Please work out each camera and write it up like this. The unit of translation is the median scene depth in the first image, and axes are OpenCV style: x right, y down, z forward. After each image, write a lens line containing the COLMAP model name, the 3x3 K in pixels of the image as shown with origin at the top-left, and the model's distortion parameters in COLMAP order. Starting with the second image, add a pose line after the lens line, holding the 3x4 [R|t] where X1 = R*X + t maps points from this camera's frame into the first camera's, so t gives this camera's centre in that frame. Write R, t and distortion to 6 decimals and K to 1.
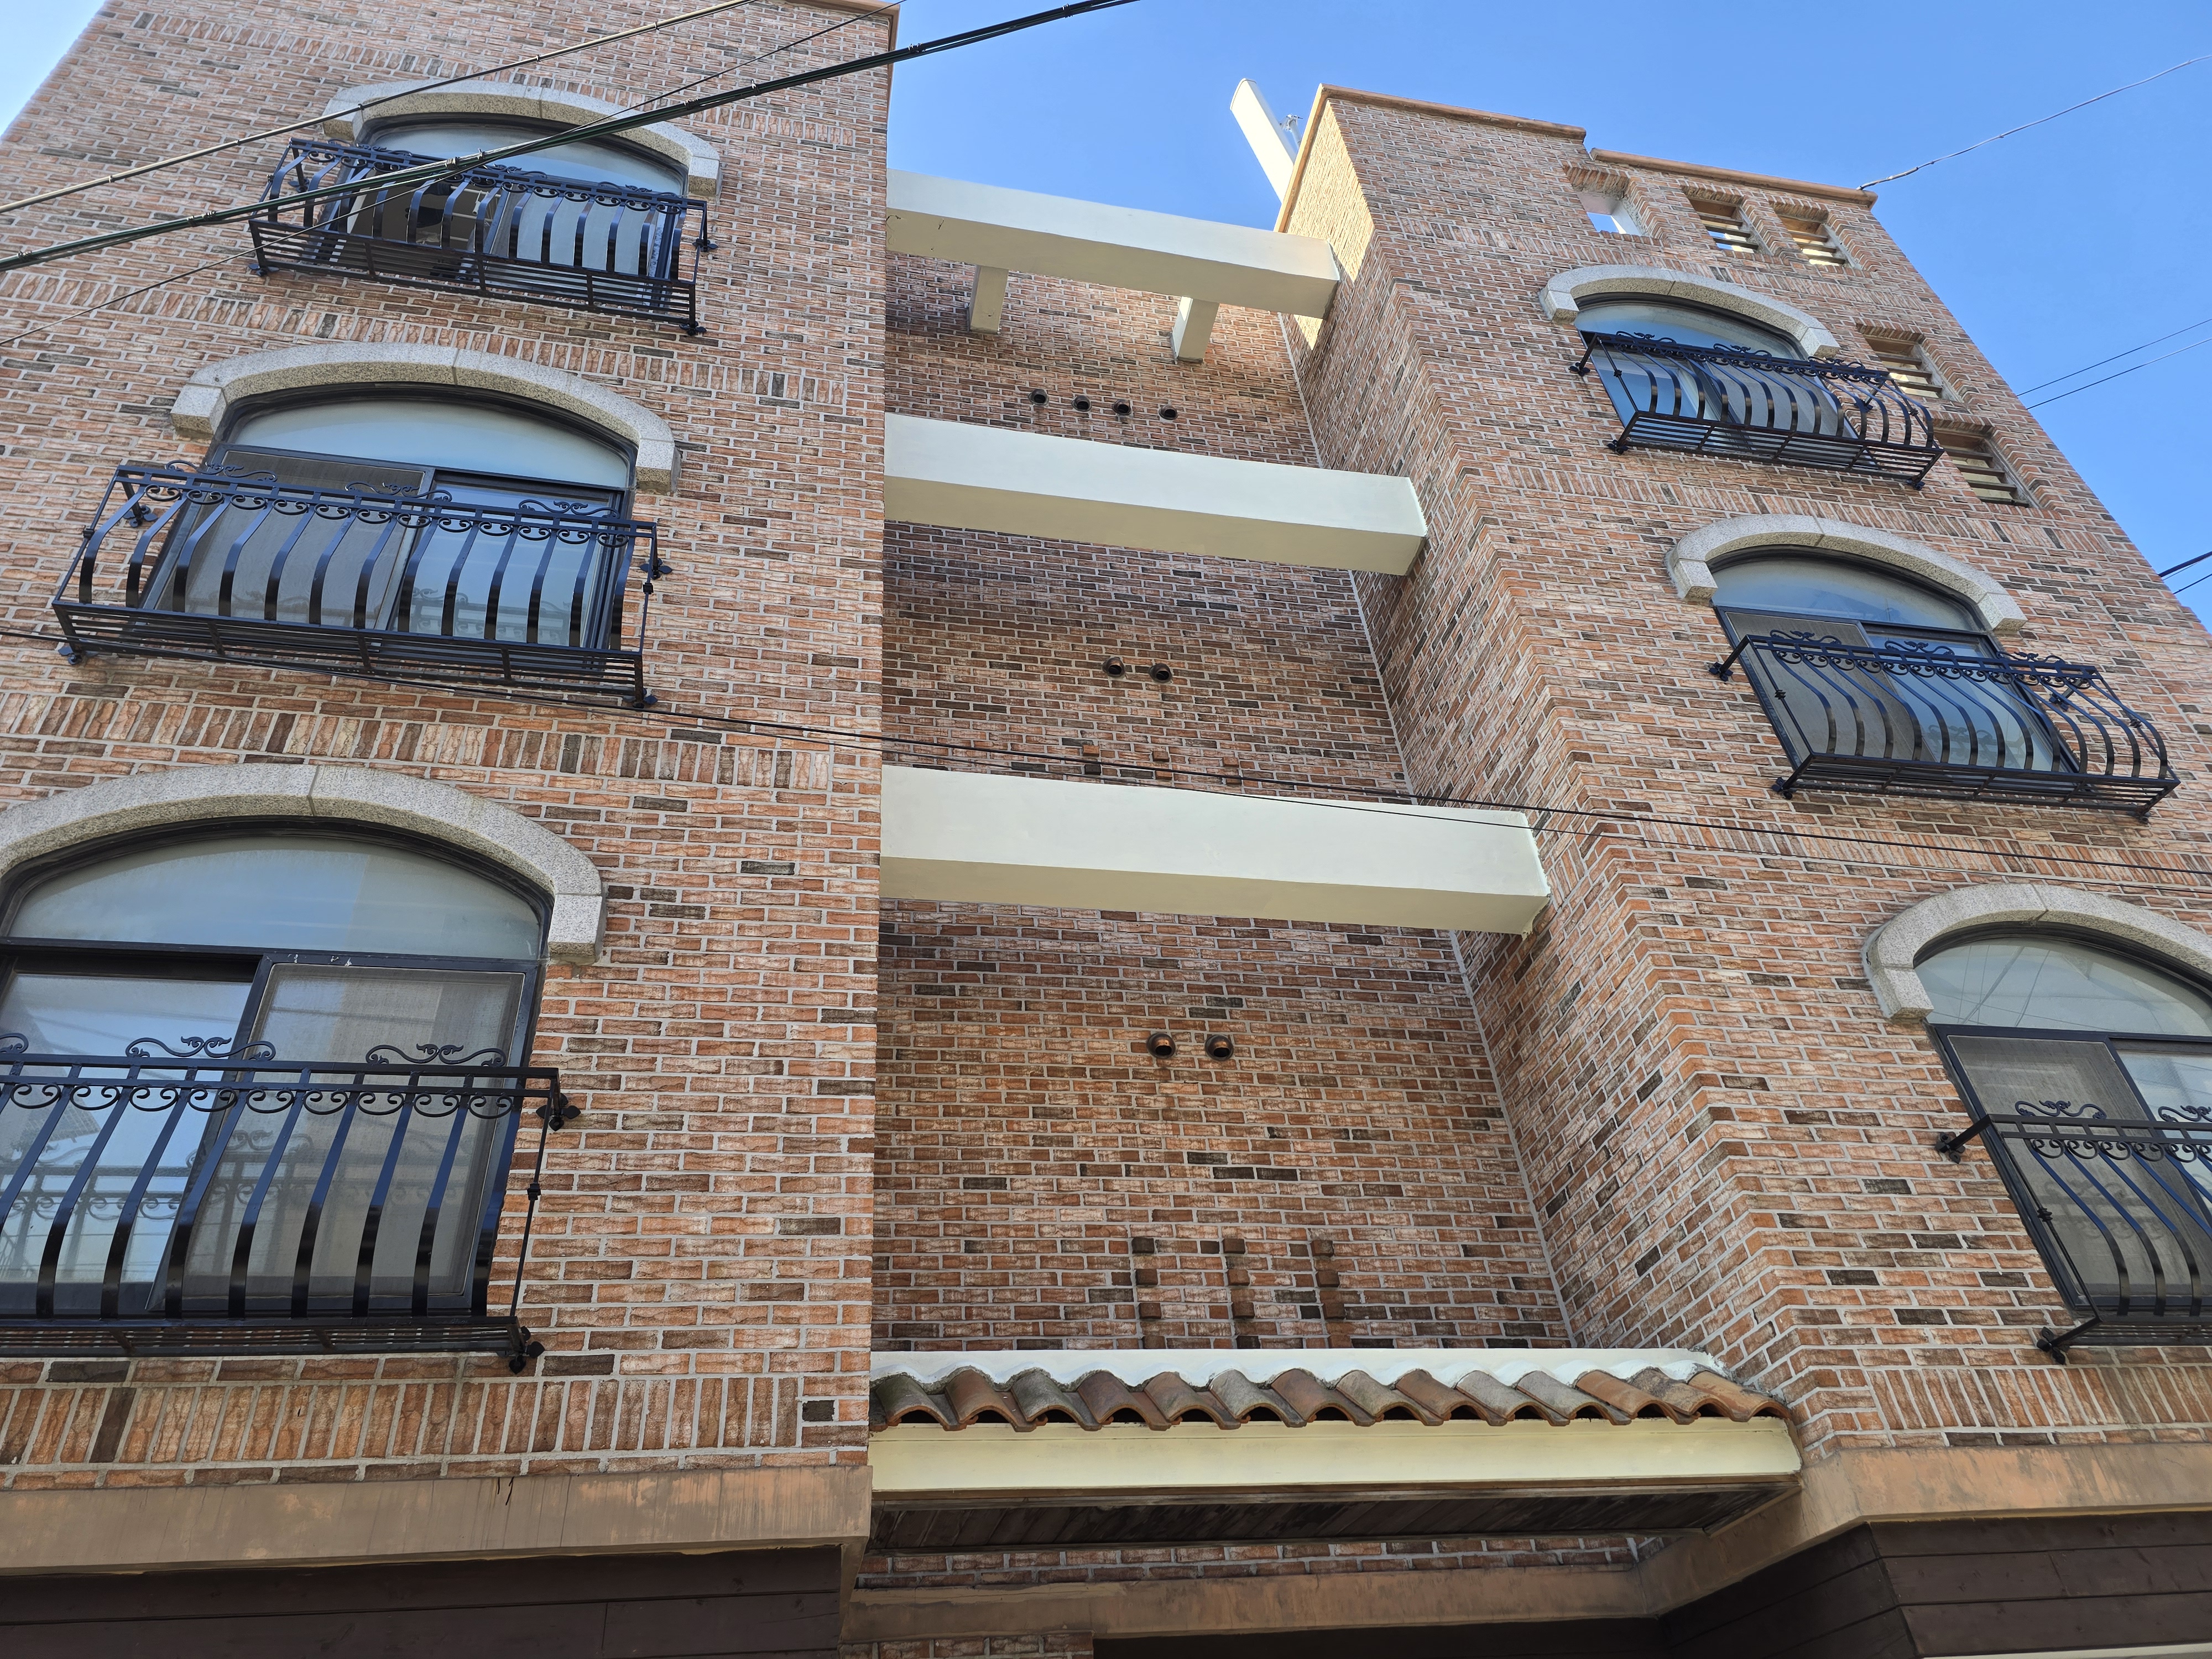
lens RADIAL K [[1483.6, 0, 1106.0], [0, 1483.6, 829.5], [0, 0, 1]] dist [0.070743, -0.068926]
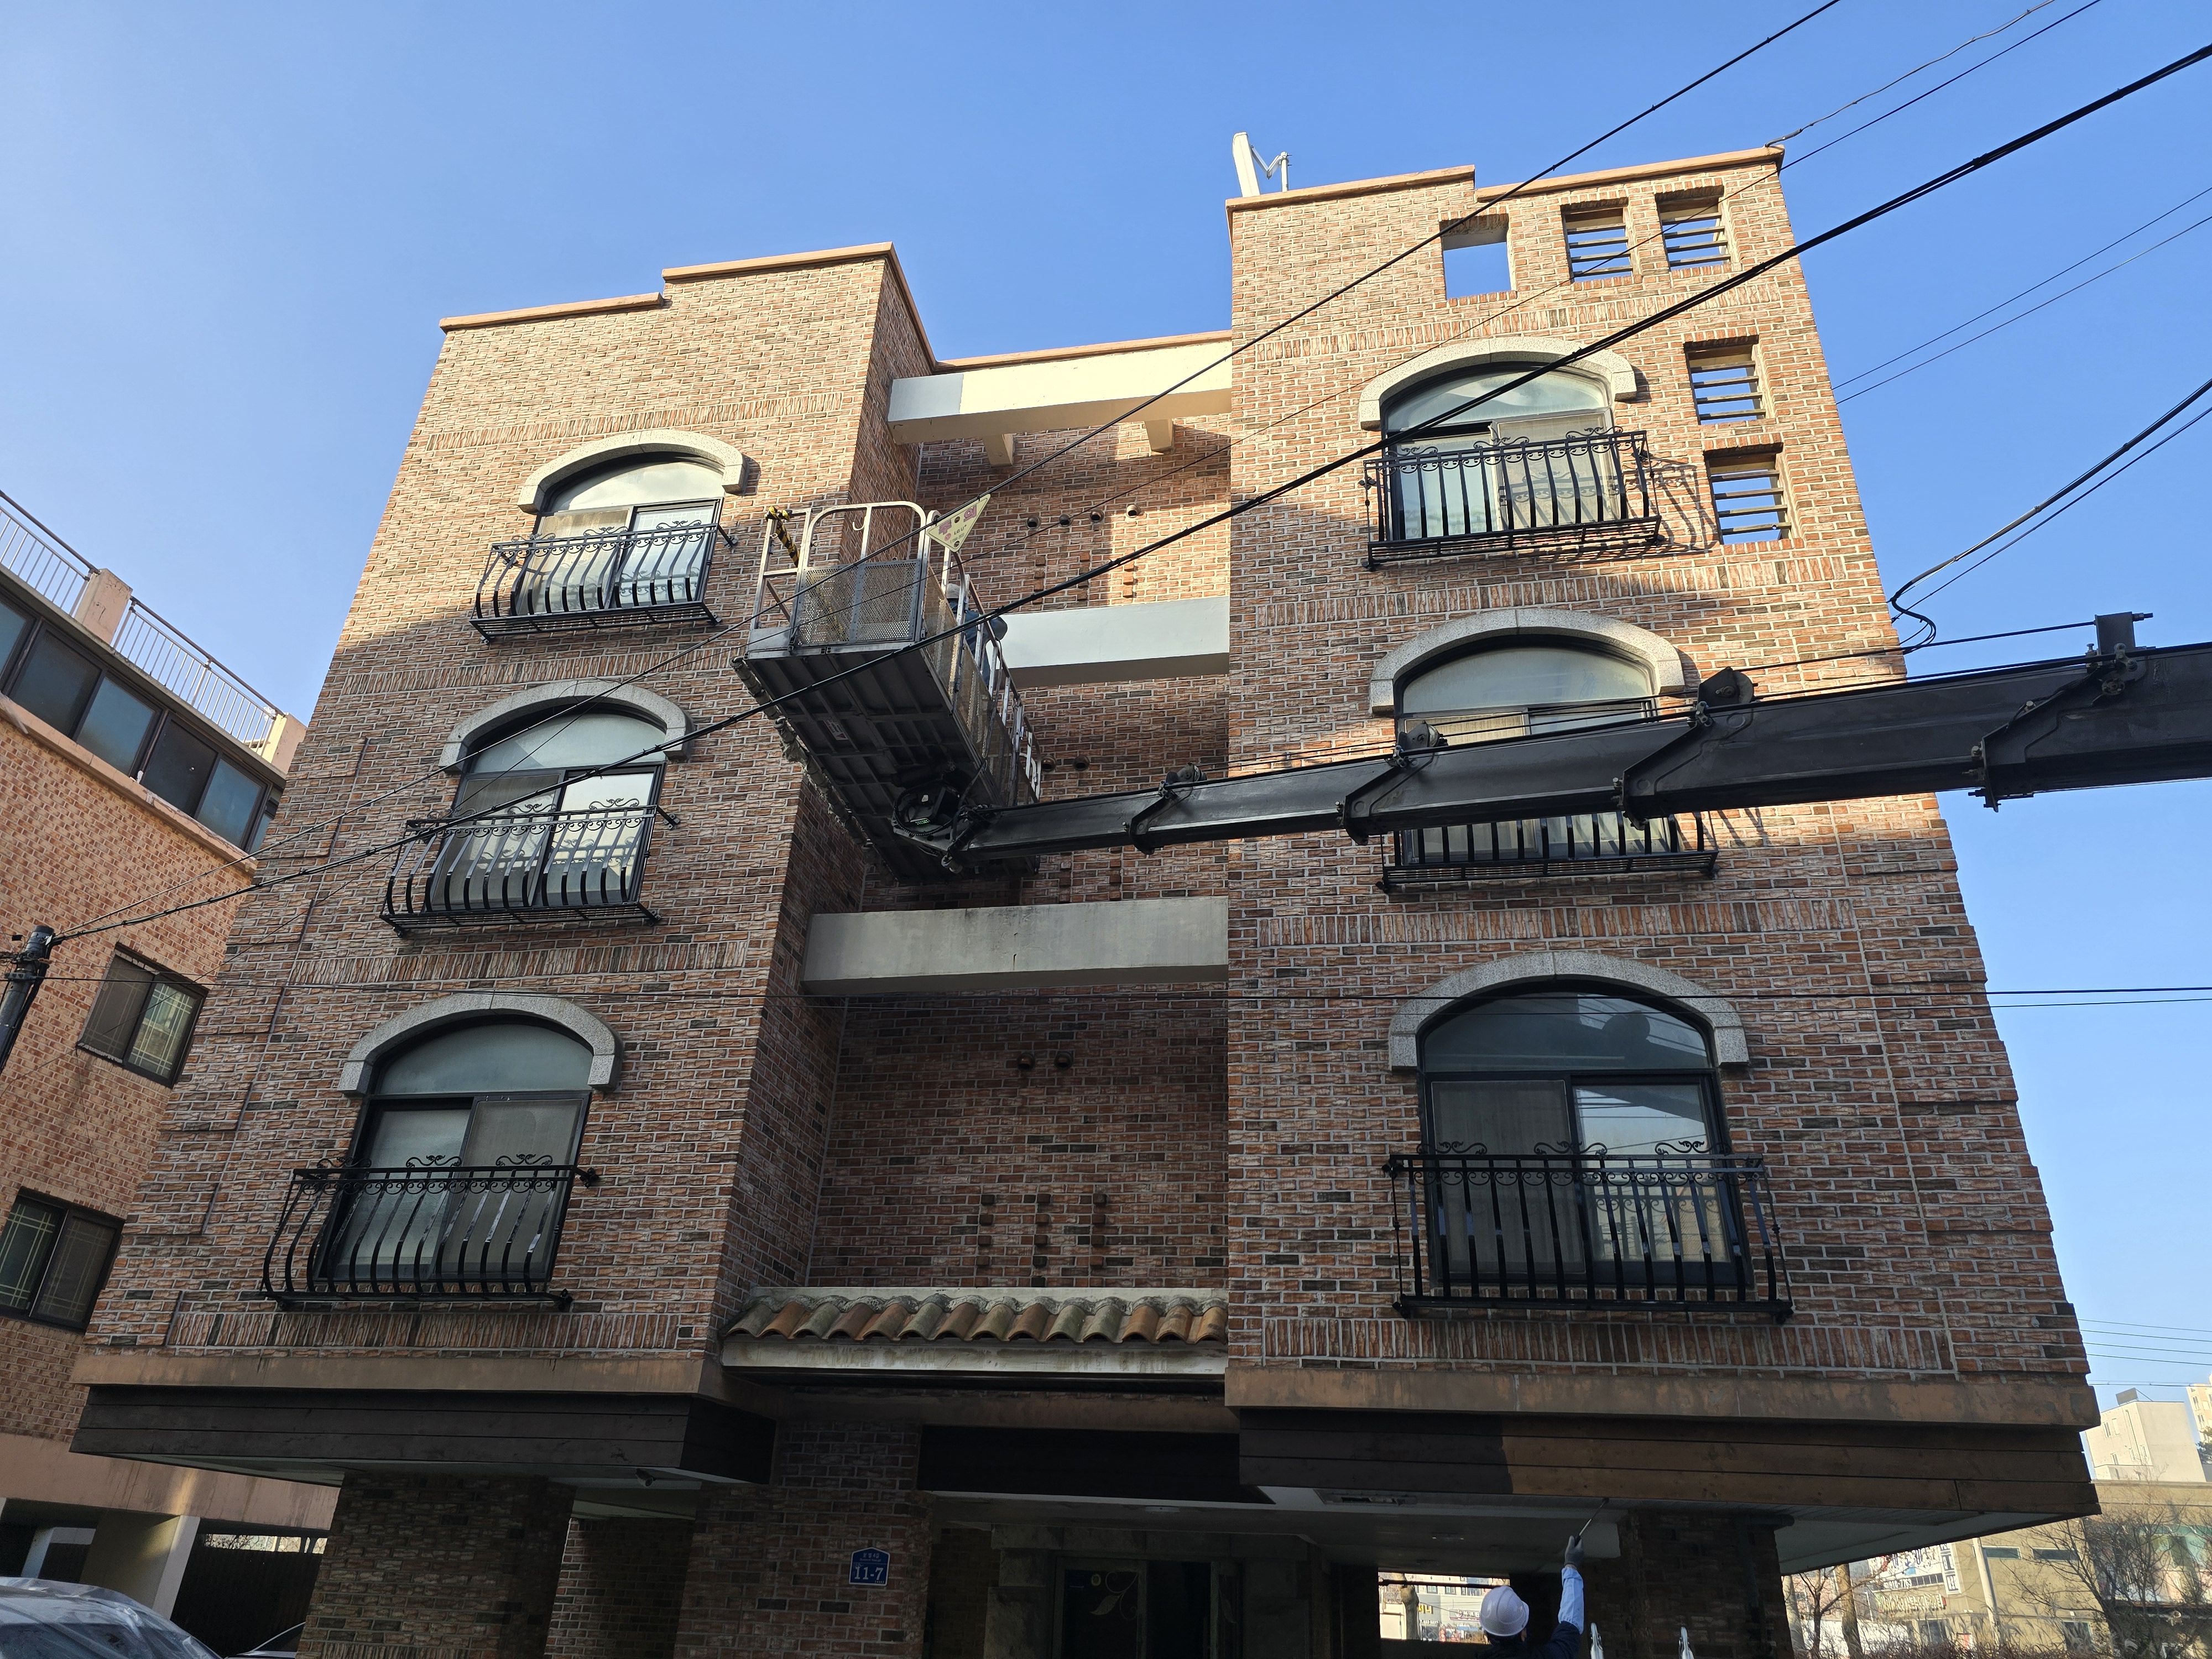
lens RADIAL K [[1484.2, 0, 1129.8], [0, 1484.2, 795.6], [0, 0, 1]] dist [0.056988, -0.056077]
pose [[0.917016, -0.079471, -0.390854, 0.930108], [0.150140, 0.976648, 0.153677, -0.423491], [0.369514, -0.199607, 0.907533, -0.382749]]
